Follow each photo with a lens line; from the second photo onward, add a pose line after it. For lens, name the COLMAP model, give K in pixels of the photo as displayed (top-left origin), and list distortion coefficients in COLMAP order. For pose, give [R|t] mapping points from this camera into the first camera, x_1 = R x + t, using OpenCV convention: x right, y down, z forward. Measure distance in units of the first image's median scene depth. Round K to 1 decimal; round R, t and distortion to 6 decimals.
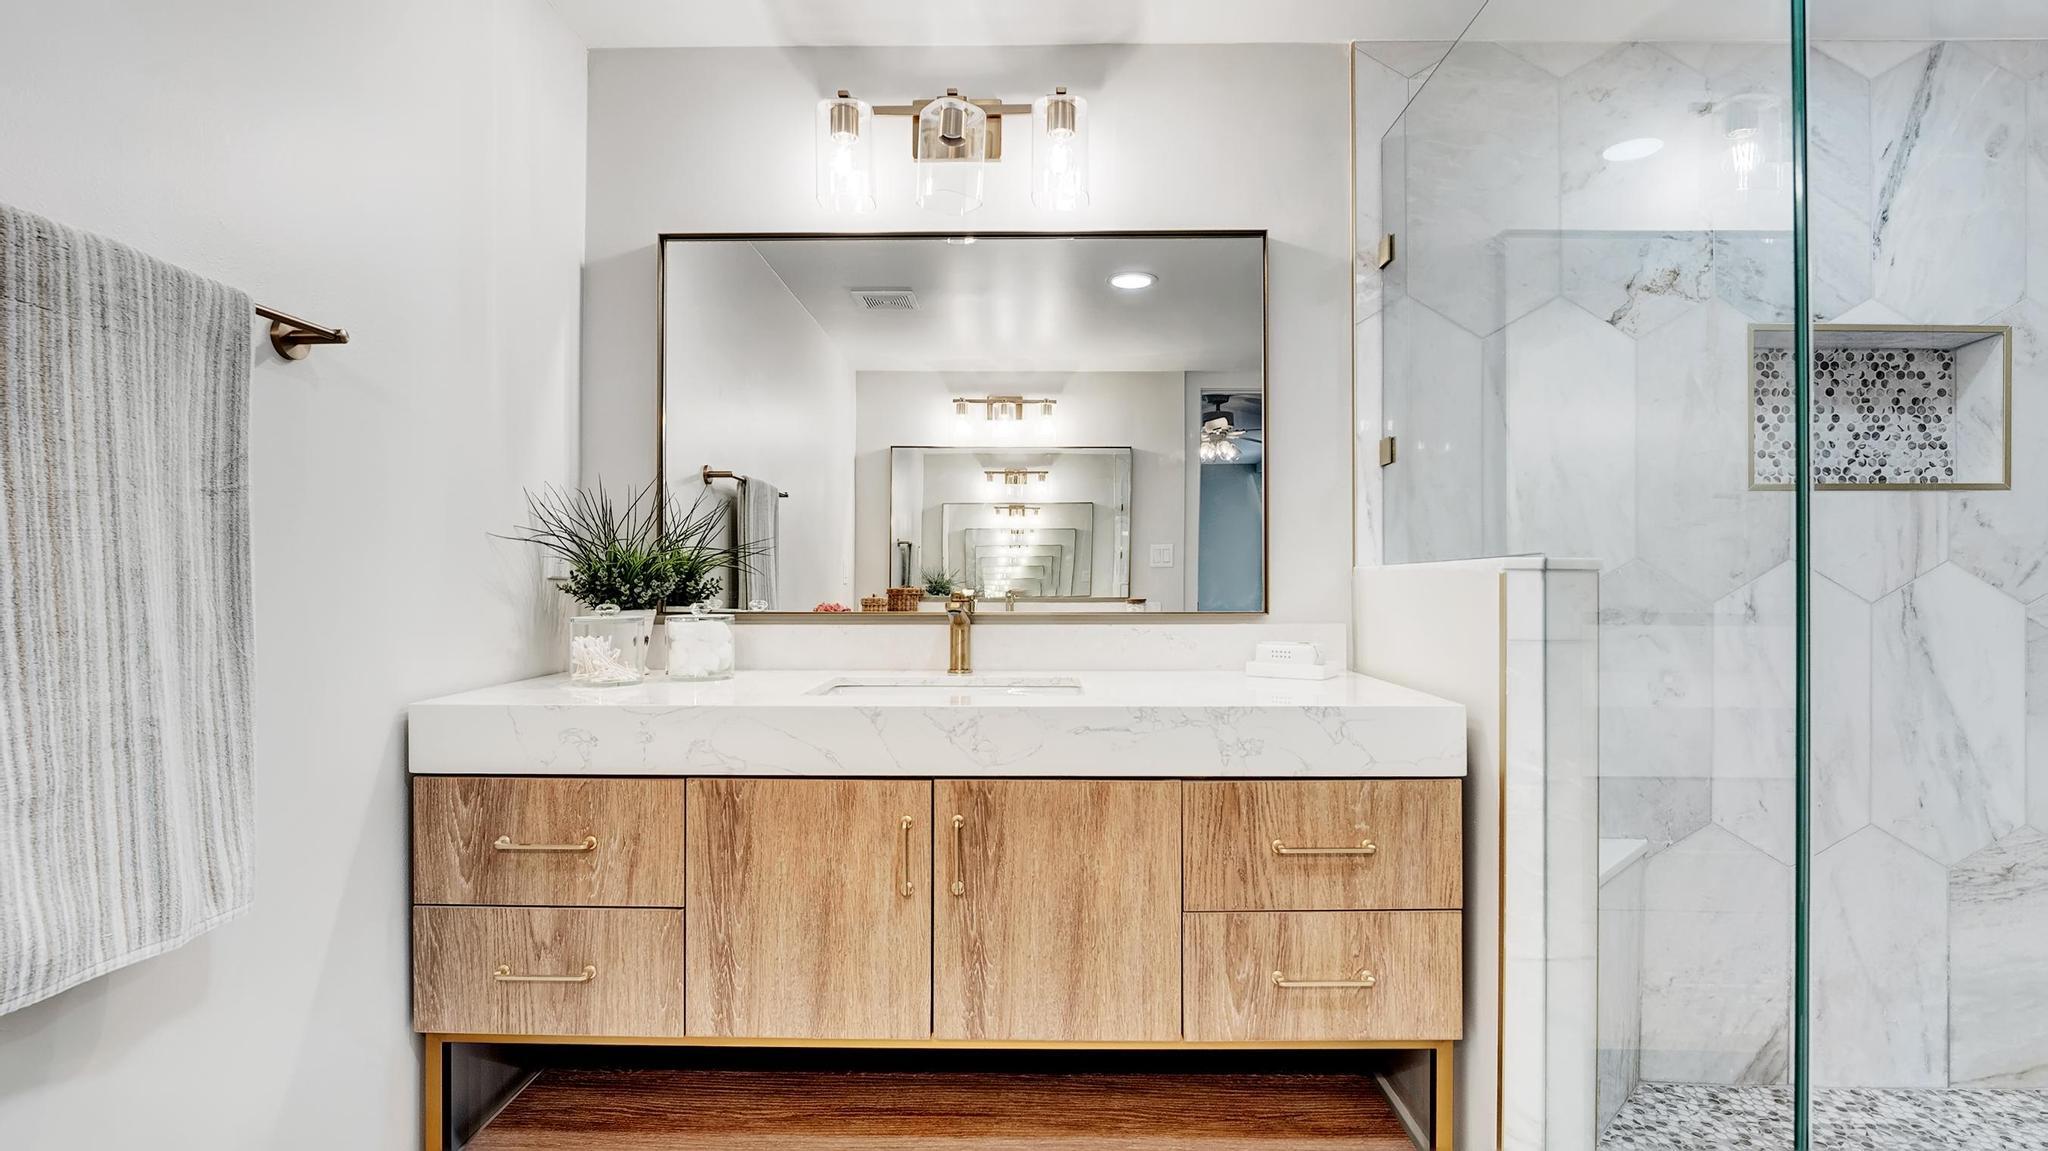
lens RADIAL K [[964.9, 0, 1030.3], [0, 964.9, 577.3], [0, 0, 1]] dist [-0.008650, -0.000803]
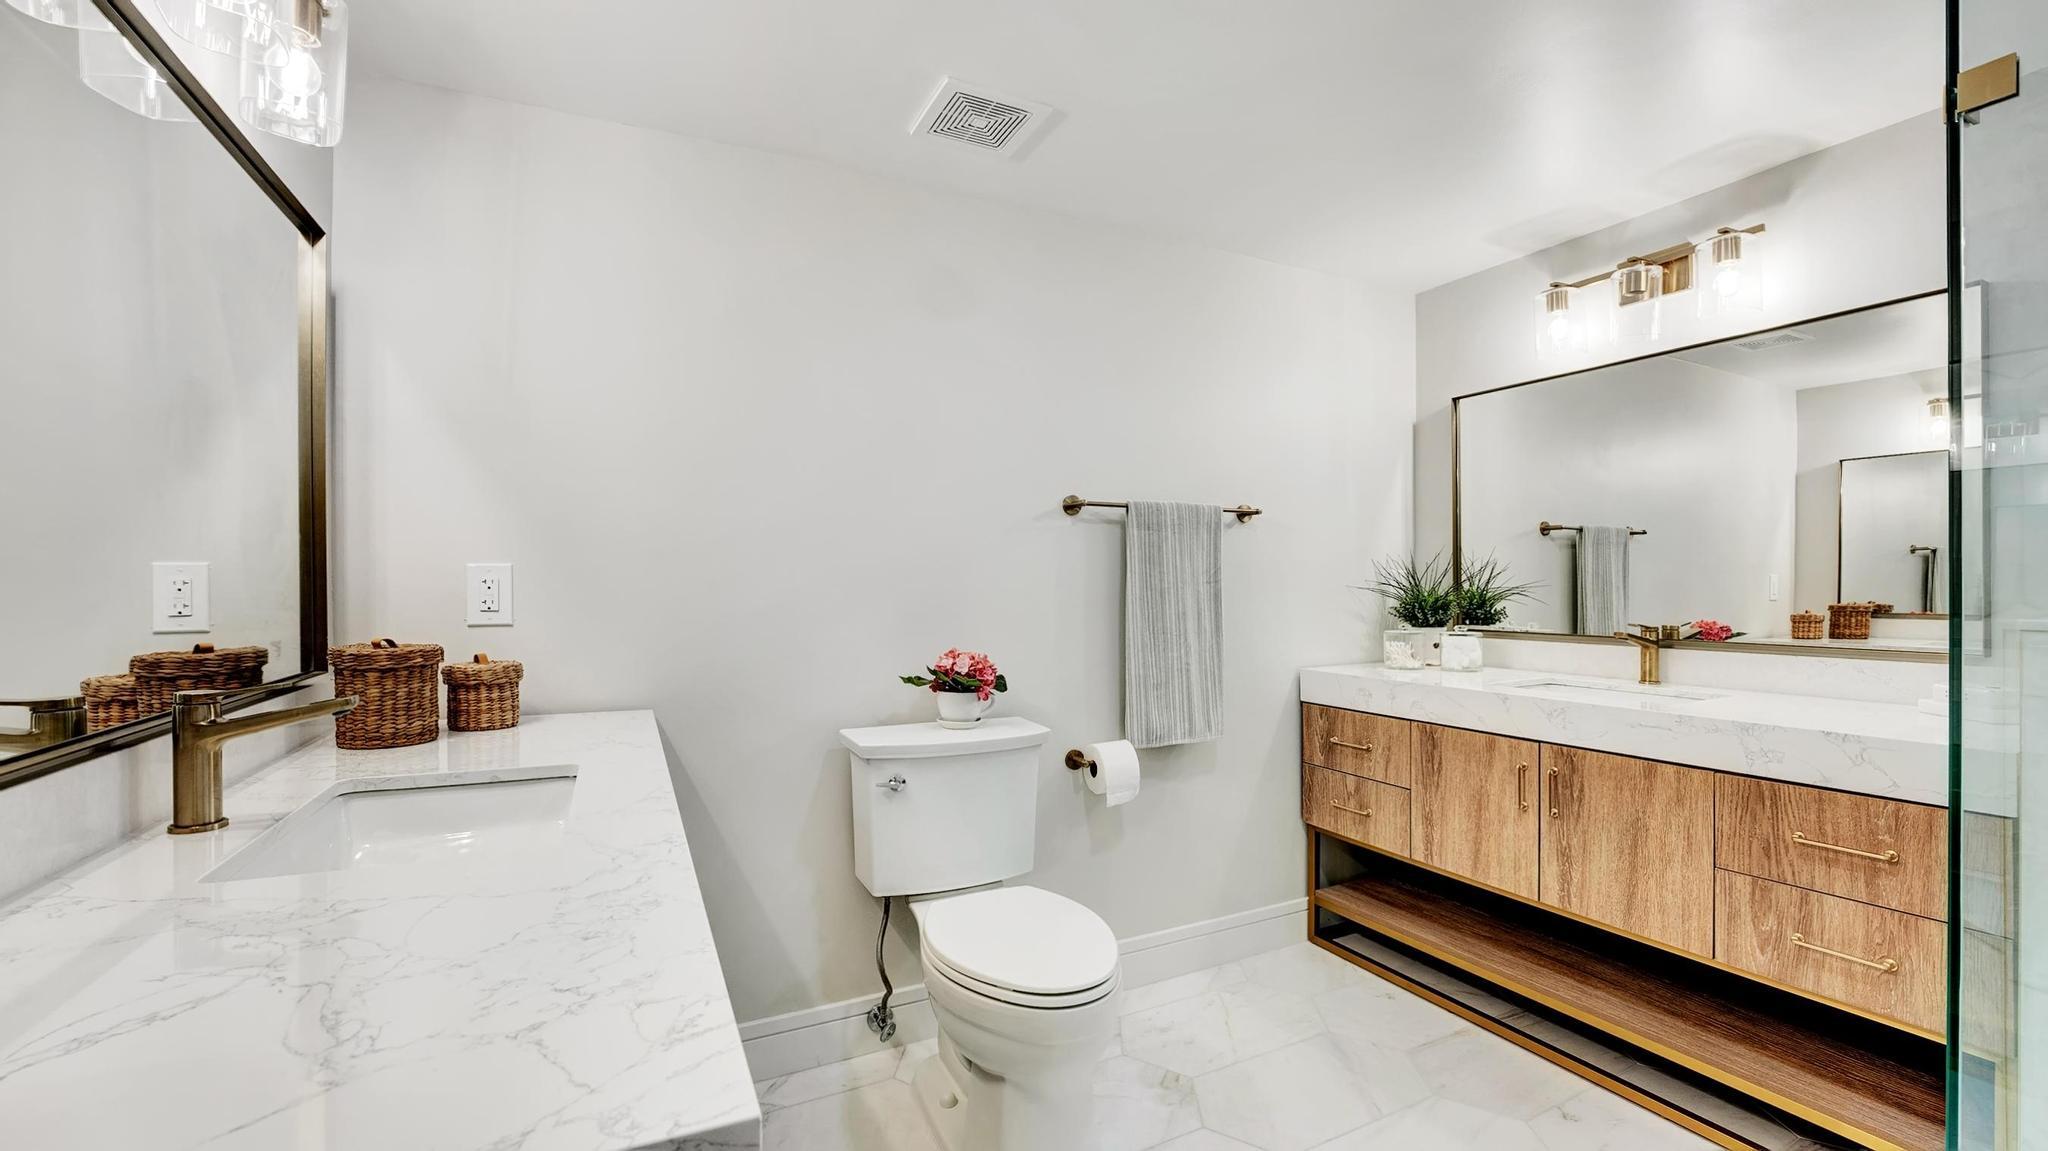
lens RADIAL K [[843.3, 0, 1043.7], [0, 843.3, 577.9], [0, 0, 1]] dist [-0.027692, 0.003106]
pose [[0.479262, -0.005381, -0.877655, 0.729685], [0.007099, 0.999972, -0.002255, -0.070388], [0.877643, -0.005150, 0.479287, -0.404409]]
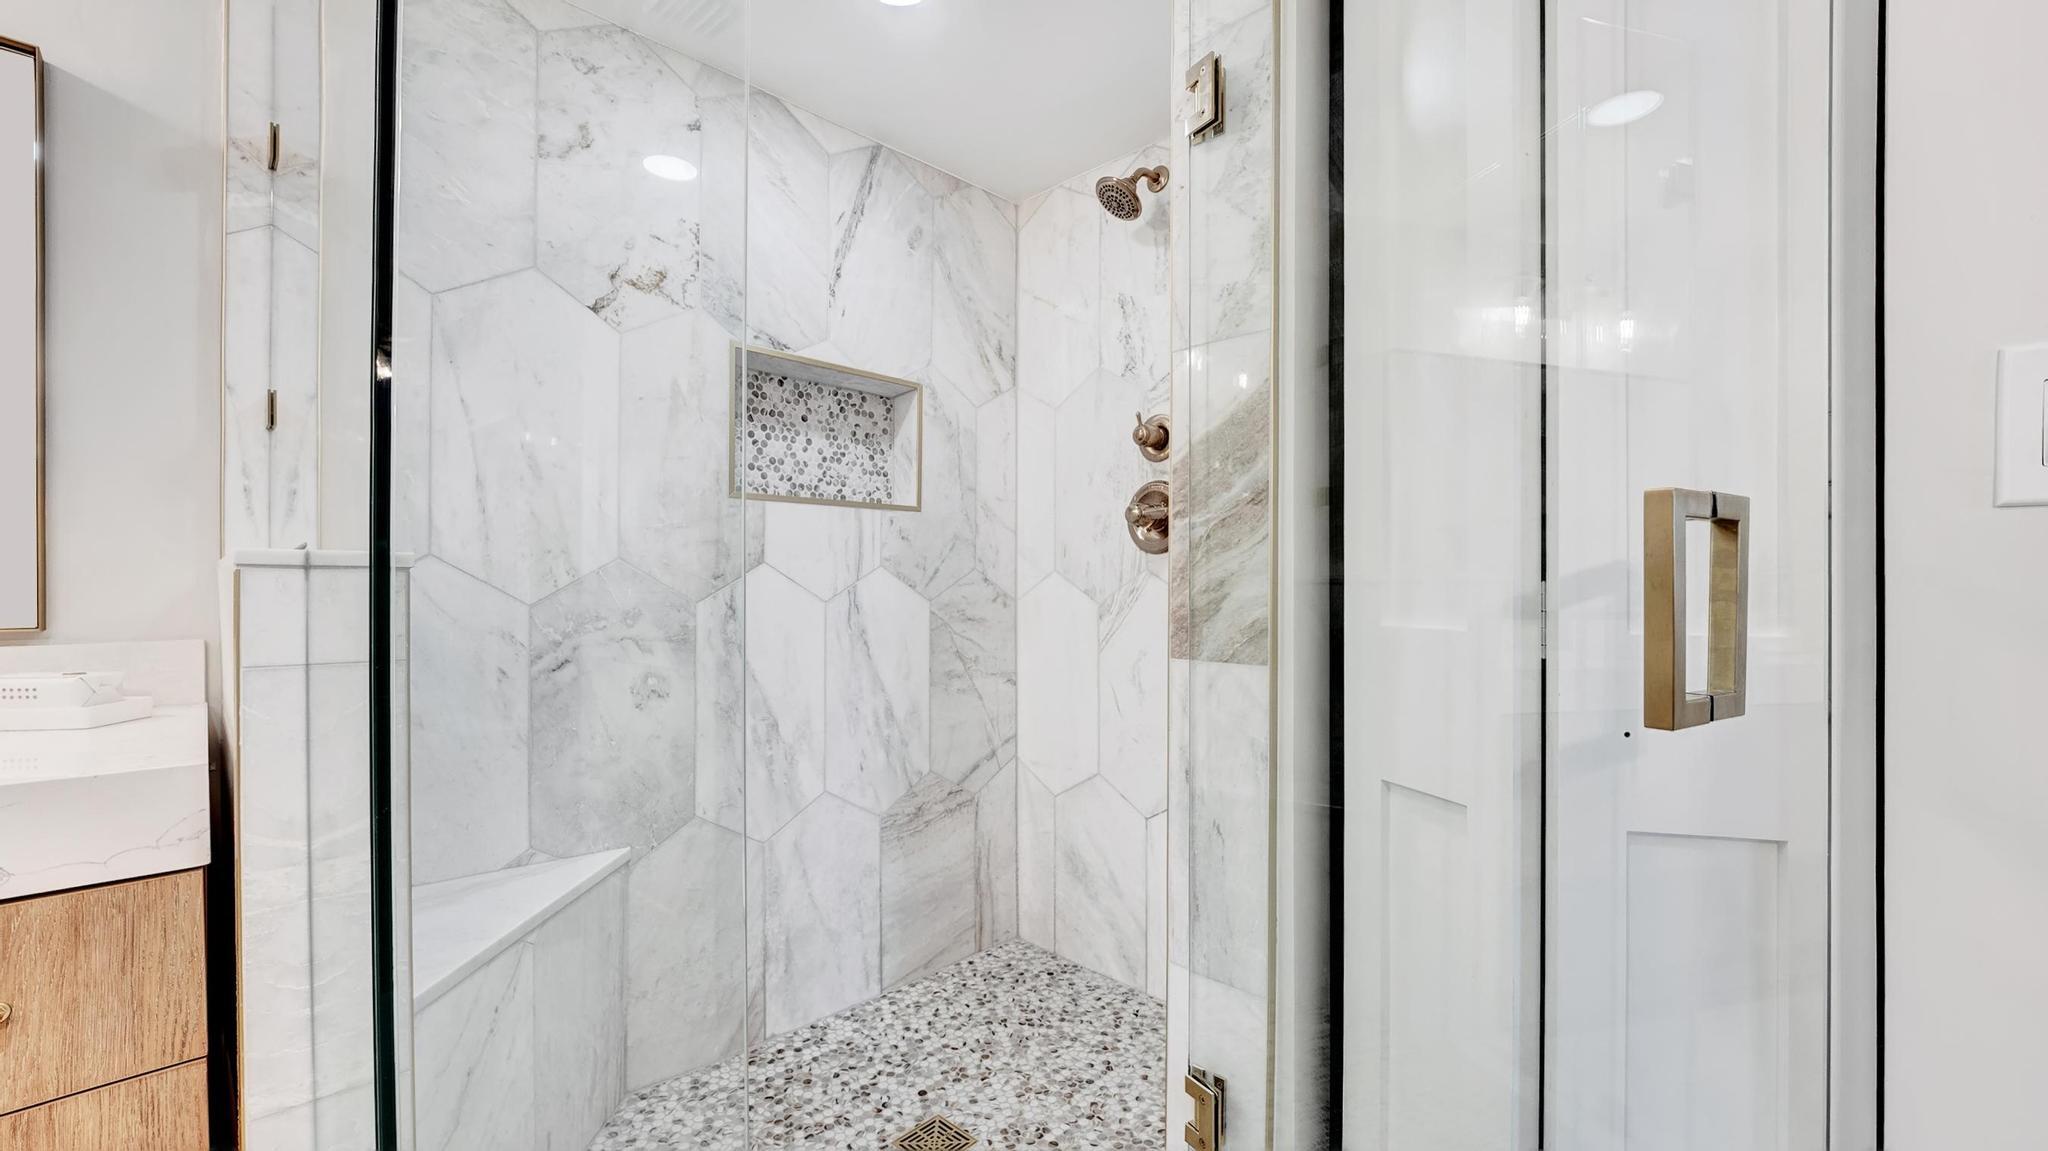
lens RADIAL K [[843.3, 0, 1024.3], [0, 843.3, 578.0], [0, 0, 1]] dist [-0.027692, 0.003106]
pose [[0.686187, 0.006370, 0.727397, 0.416258], [-0.005525, 0.999978, -0.003546, 0.000715], [-0.727404, -0.001586, 0.686207, 0.171587]]
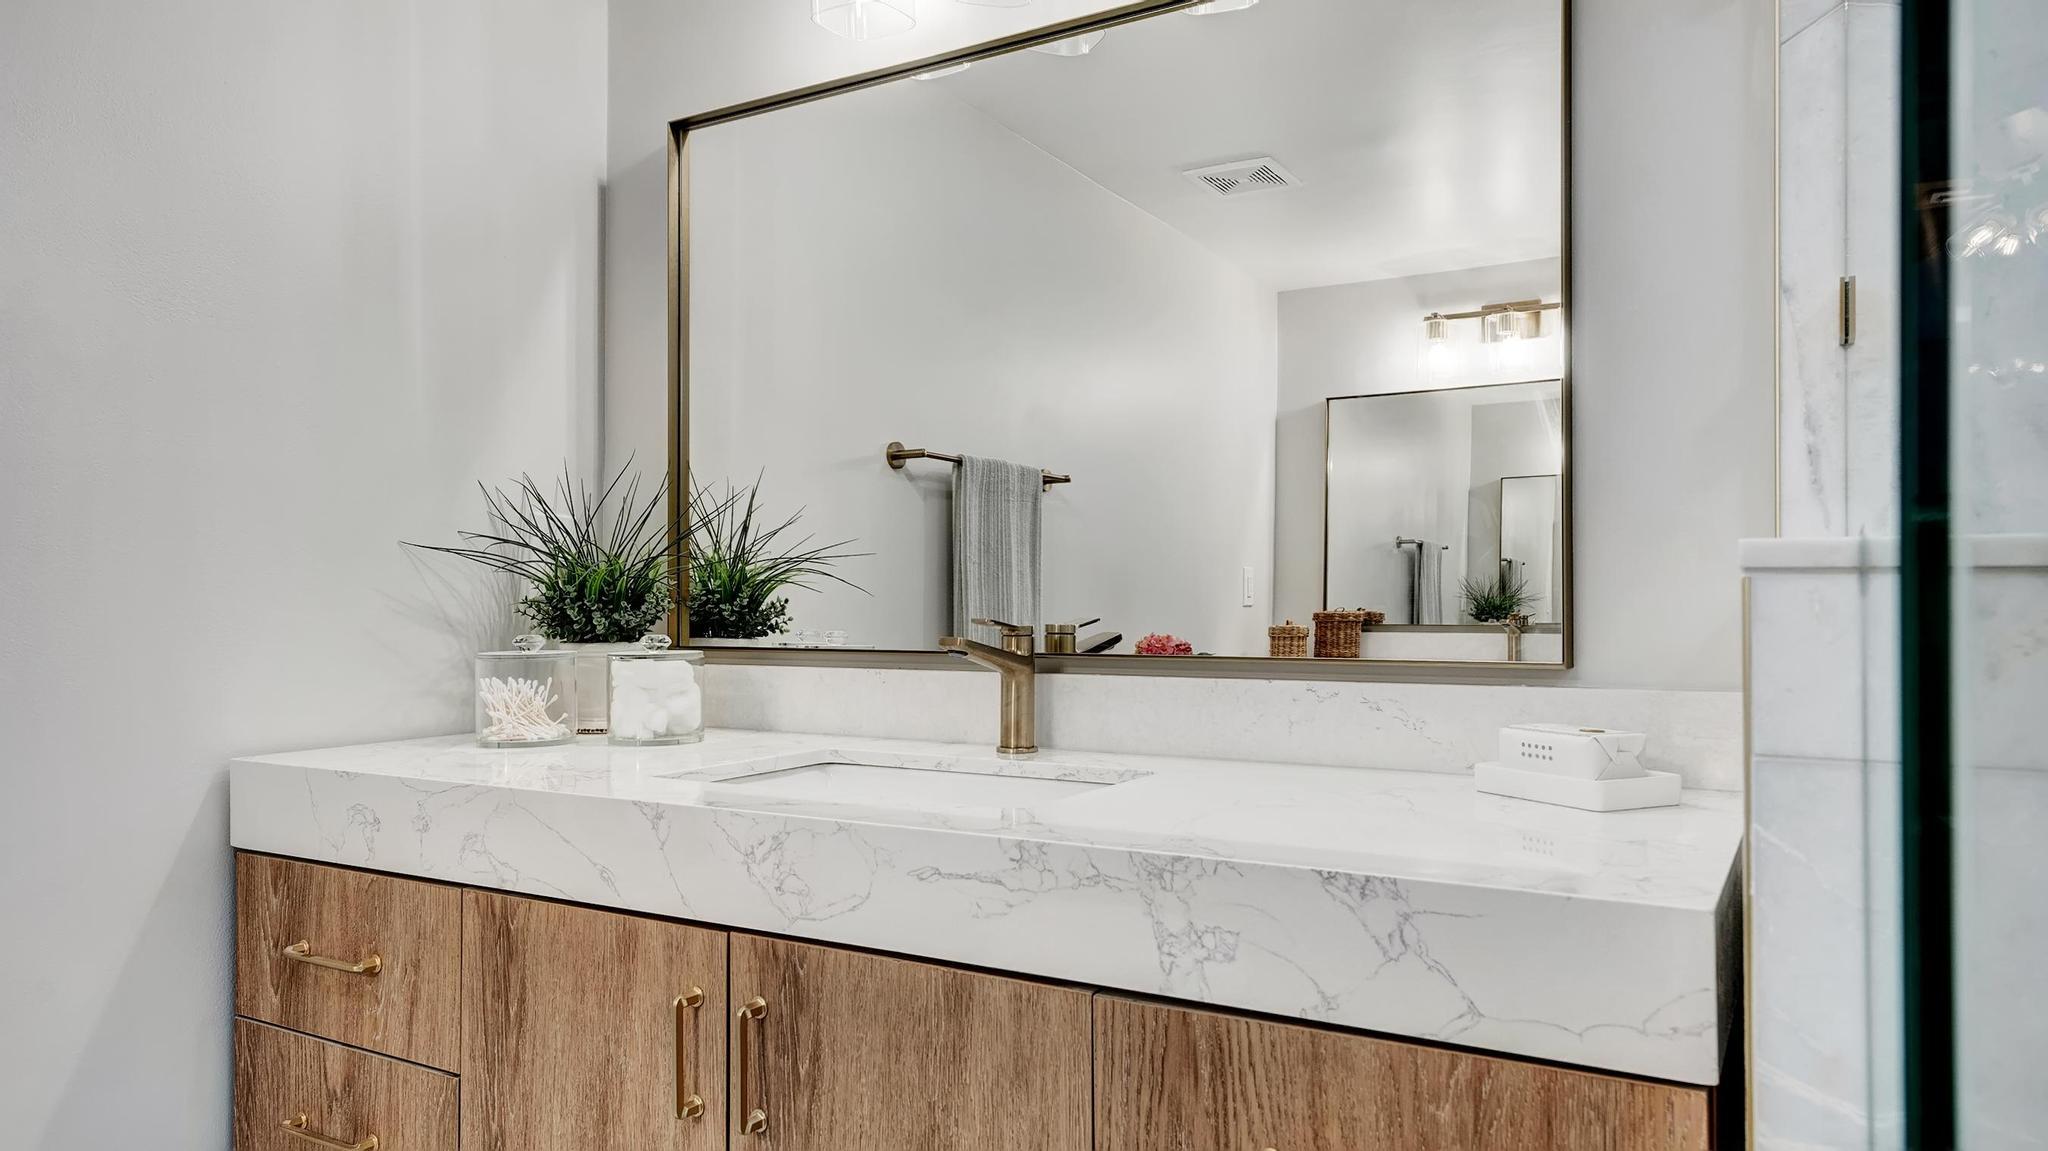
lens RADIAL K [[1332.6, 0, 1026.0], [0, 1332.6, 583.5], [0, 0, 1]] dist [0.020386, 0.008390]
pose [[0.868064, -0.008386, -0.496382, 0.473984], [0.004162, 0.999945, -0.009615, 0.000724], [0.496435, 0.006280, 0.868051, 0.361962]]
